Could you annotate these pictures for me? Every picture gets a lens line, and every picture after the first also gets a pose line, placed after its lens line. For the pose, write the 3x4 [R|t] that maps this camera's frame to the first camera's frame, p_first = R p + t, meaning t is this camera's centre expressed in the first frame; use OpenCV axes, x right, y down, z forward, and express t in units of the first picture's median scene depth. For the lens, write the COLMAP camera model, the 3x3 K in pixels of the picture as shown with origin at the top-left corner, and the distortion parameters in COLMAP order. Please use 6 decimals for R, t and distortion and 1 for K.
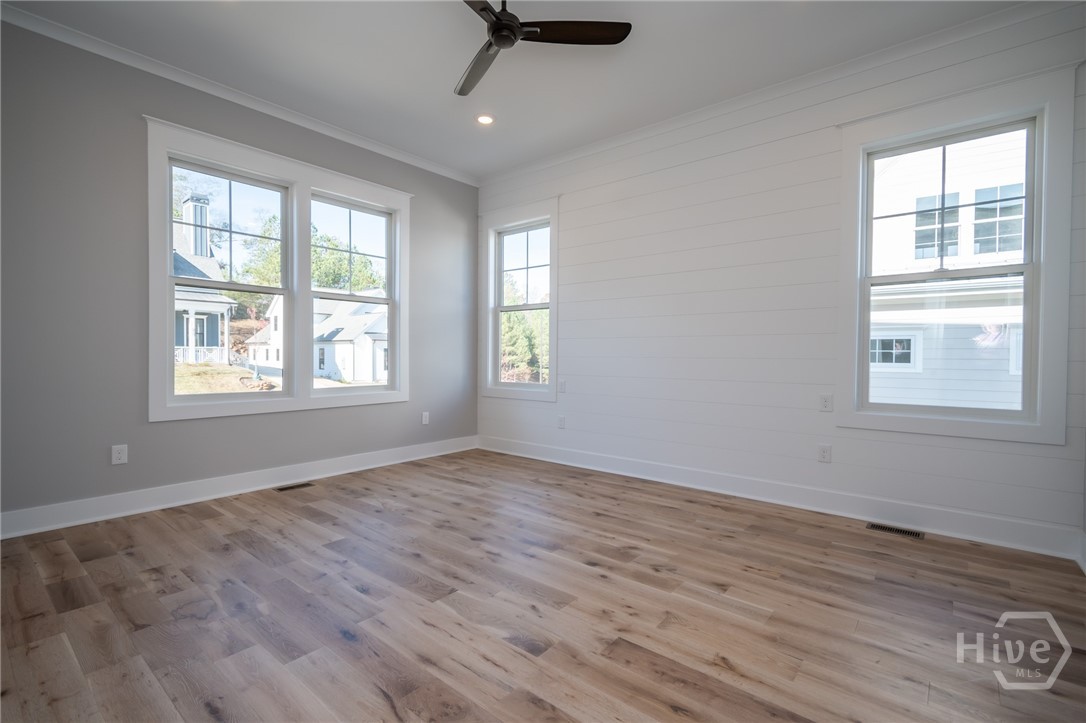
lens RADIAL K [[480.5, 0, 544.4], [0, 480.5, 361.7], [0, 0, 1]] dist [0.000646, -0.000369]
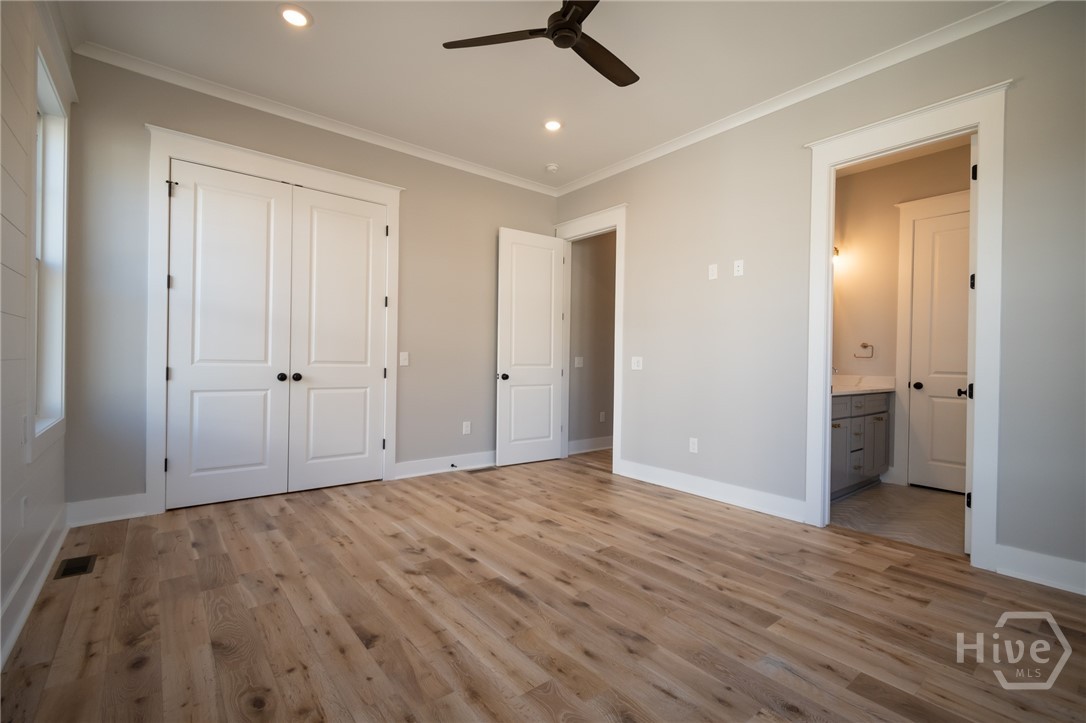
lens RADIAL K [[480.5, 0, 548.9], [0, 480.5, 361.6], [0, 0, 1]] dist [0.000646, -0.000369]
pose [[-0.979538, -0.023671, 0.199863, -0.277686], [-0.019987, 0.999591, 0.020431, -0.039813], [-0.200265, 0.016018, -0.979611, 2.076038]]
